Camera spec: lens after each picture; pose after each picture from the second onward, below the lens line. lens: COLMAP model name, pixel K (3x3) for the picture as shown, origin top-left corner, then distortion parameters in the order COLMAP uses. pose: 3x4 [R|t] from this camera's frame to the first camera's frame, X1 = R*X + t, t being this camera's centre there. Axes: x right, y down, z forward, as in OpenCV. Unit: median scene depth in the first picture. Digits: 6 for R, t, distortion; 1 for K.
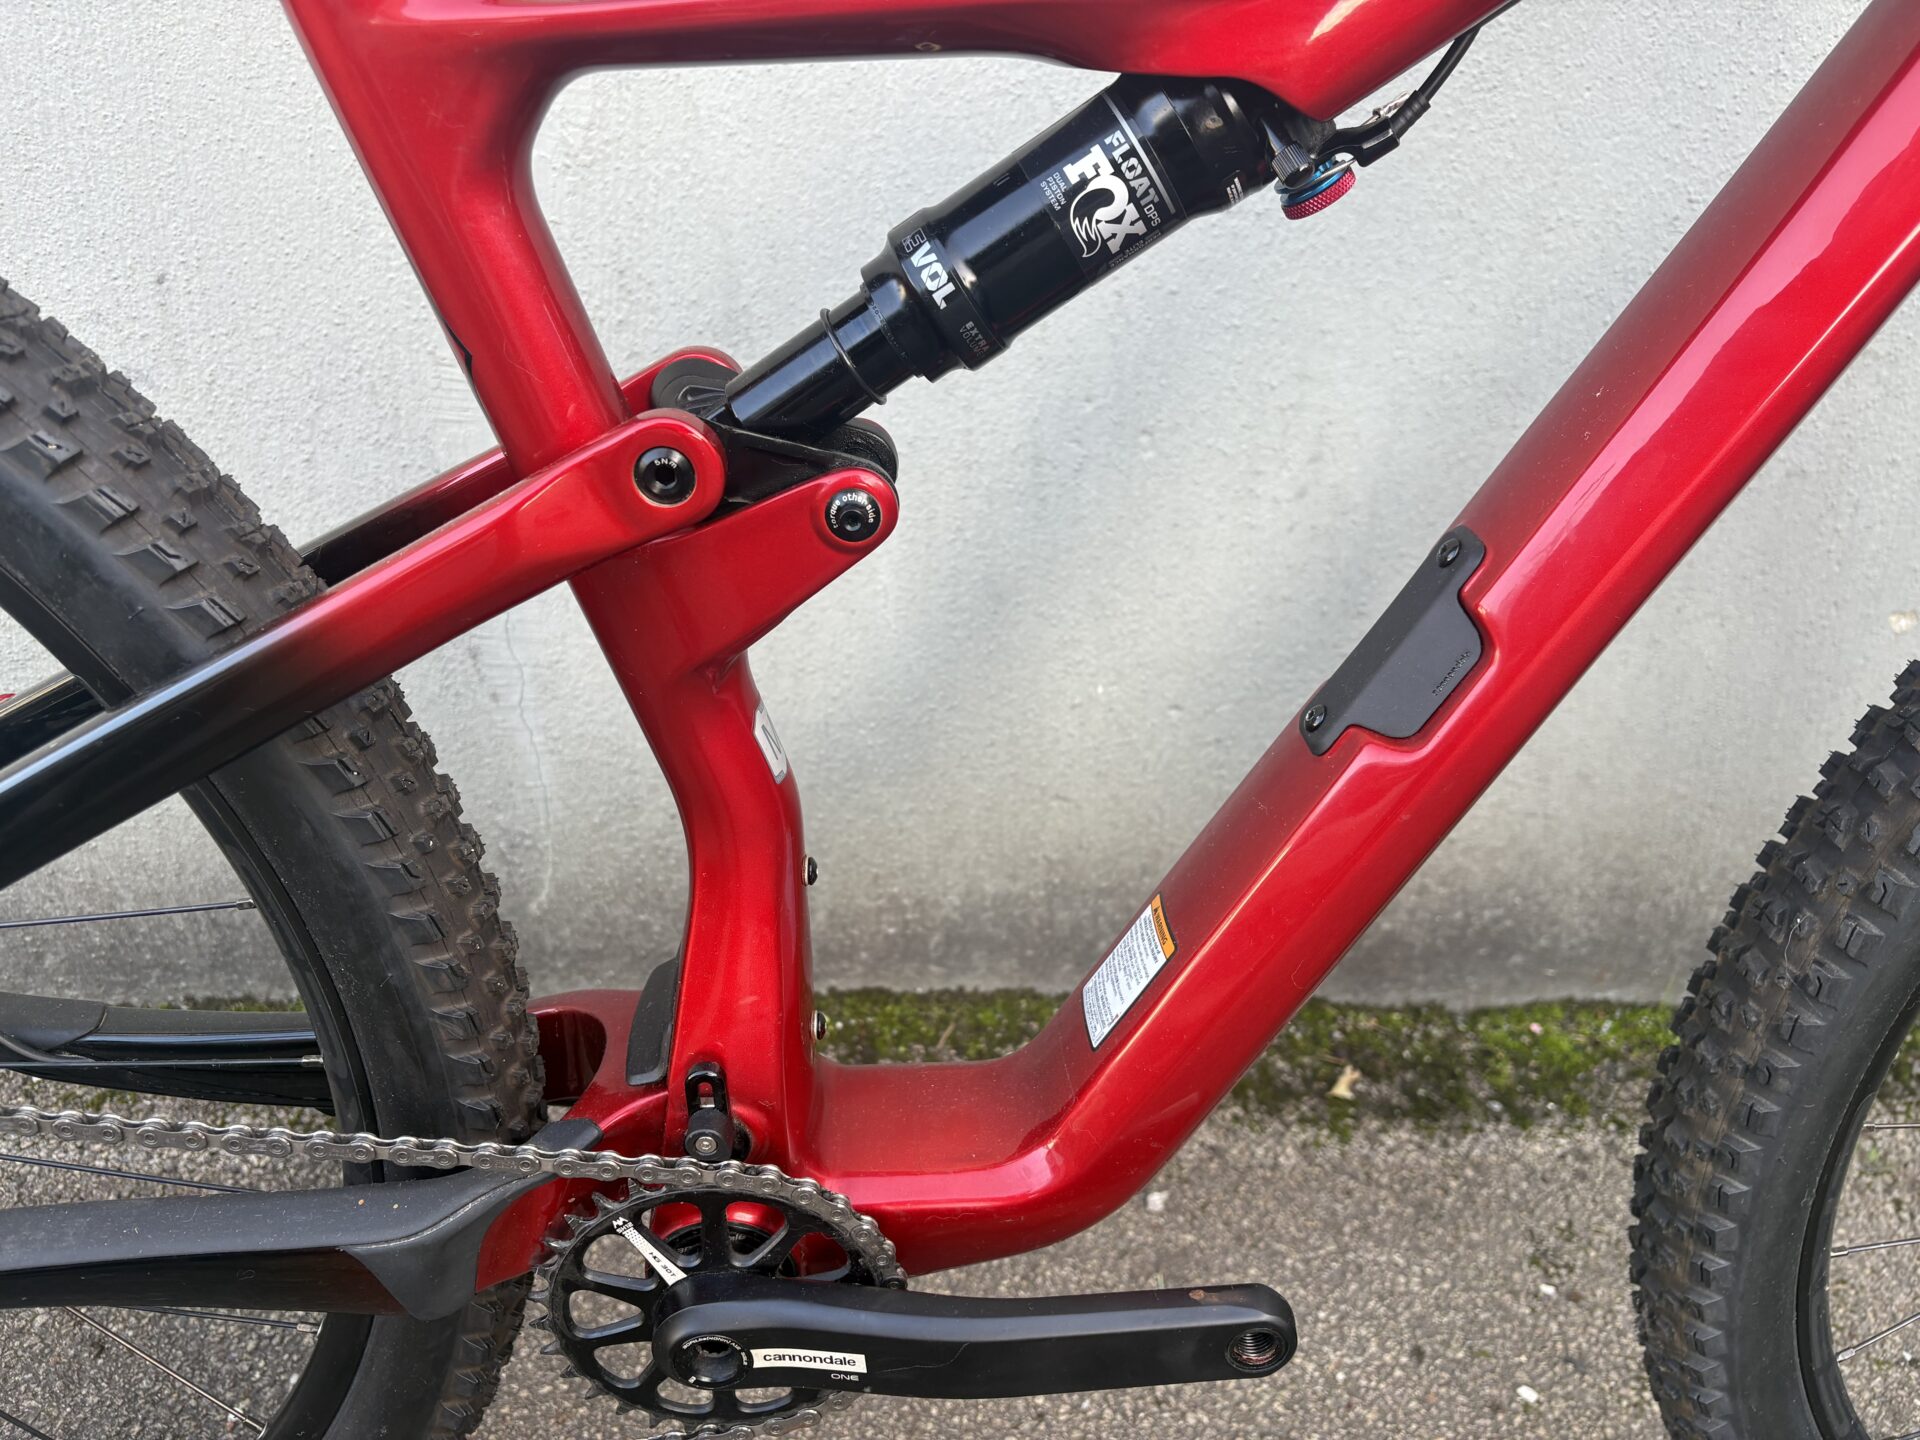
lens RADIAL K [[1454.3, 0, 960.0], [0, 1454.3, 720.0], [0, 0, 1]] dist [0.009043, -0.007853]
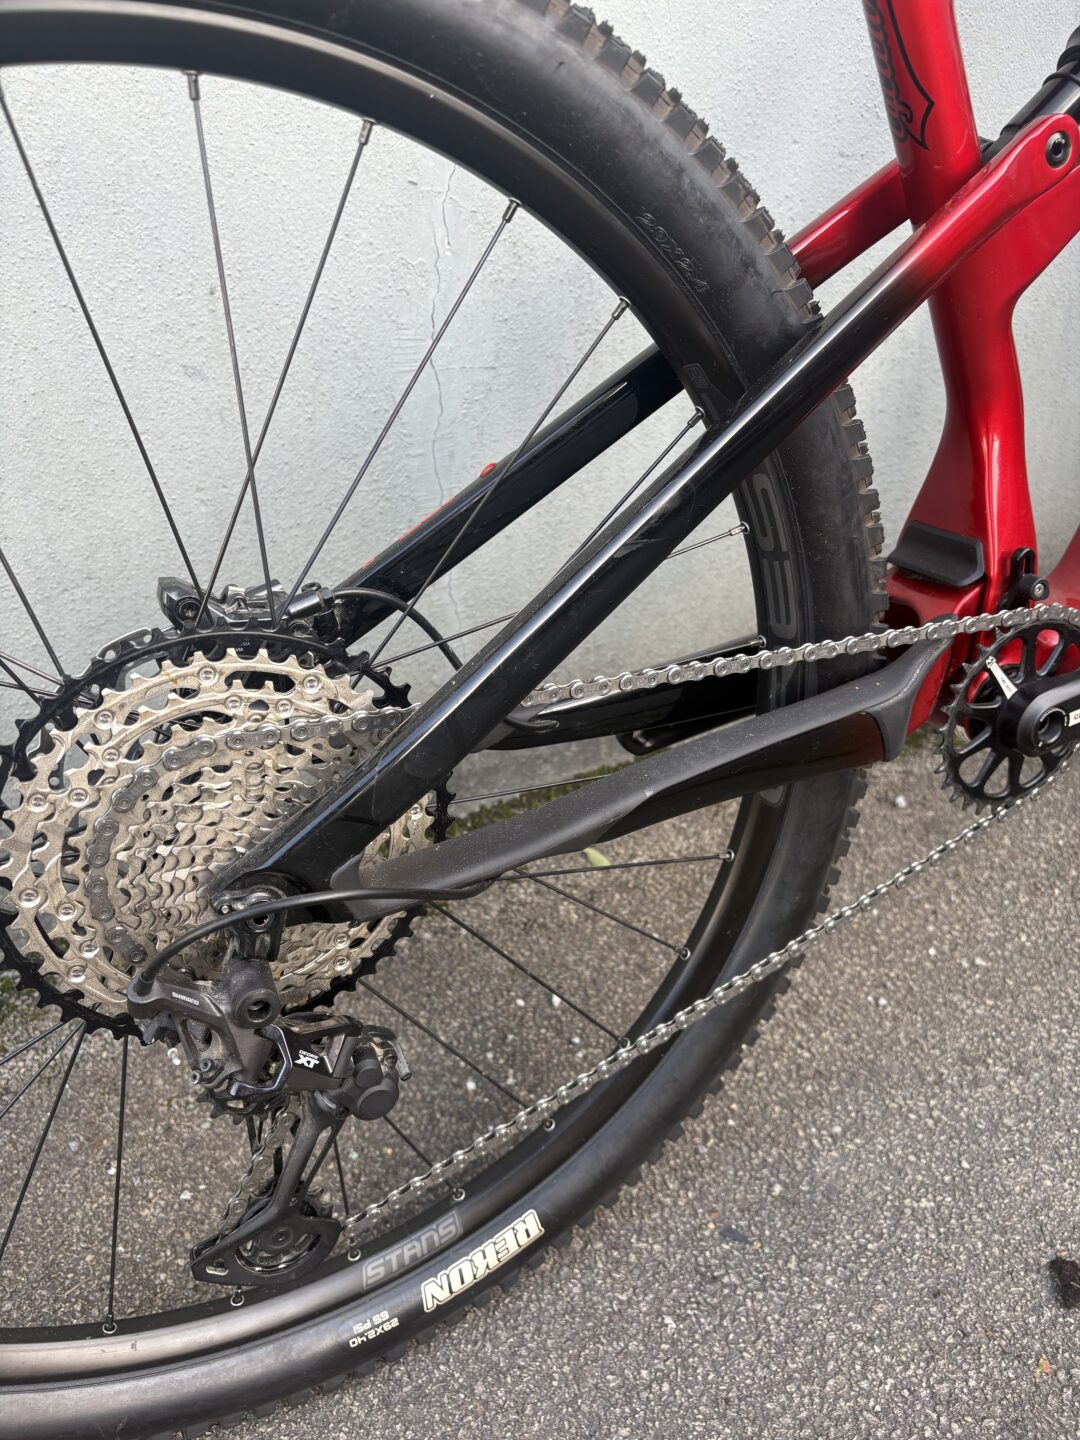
lens RADIAL K [[1096.7, 0, 521.1], [0, 1096.7, 738.2], [0, 0, 1]] dist [-0.007970, 0.040611]
pose [[0.919952, -0.263710, 0.290079, -0.690327], [0.270606, 0.962543, 0.016848, 0.160856], [-0.283656, 0.062998, 0.956854, -0.036044]]
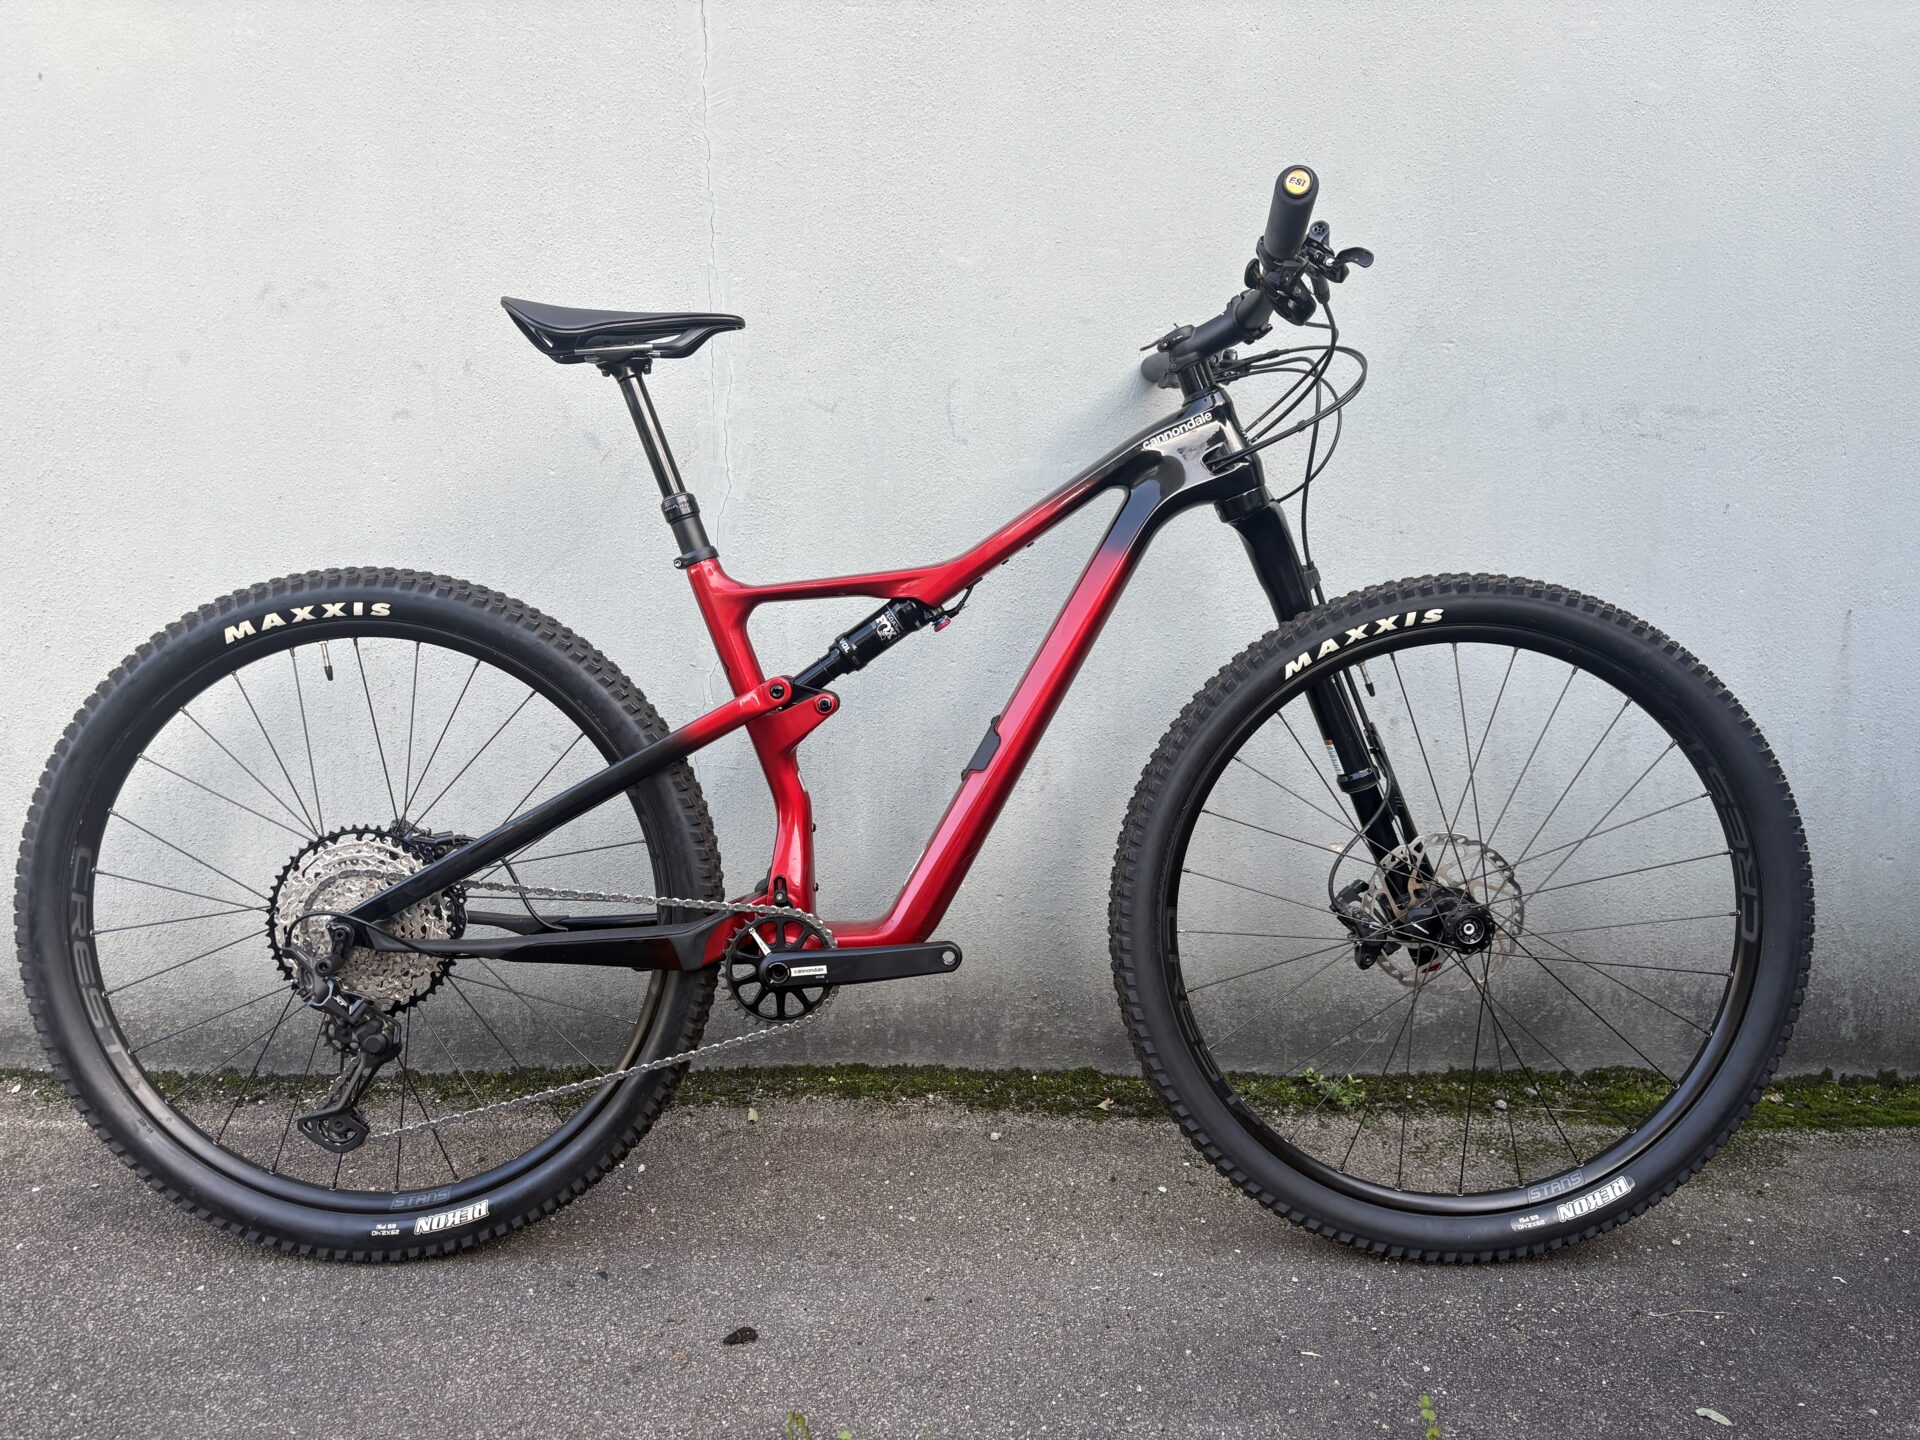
lens RADIAL K [[1454.3, 0, 960.0], [0, 1454.3, 720.0], [0, 0, 1]] dist [0.009043, -0.007853]
pose [[0.998732, -0.029695, -0.040654, 0.225278], [0.010855, 0.915543, -0.402073, 0.742309], [0.049160, 0.401122, 0.914705, -1.277043]]
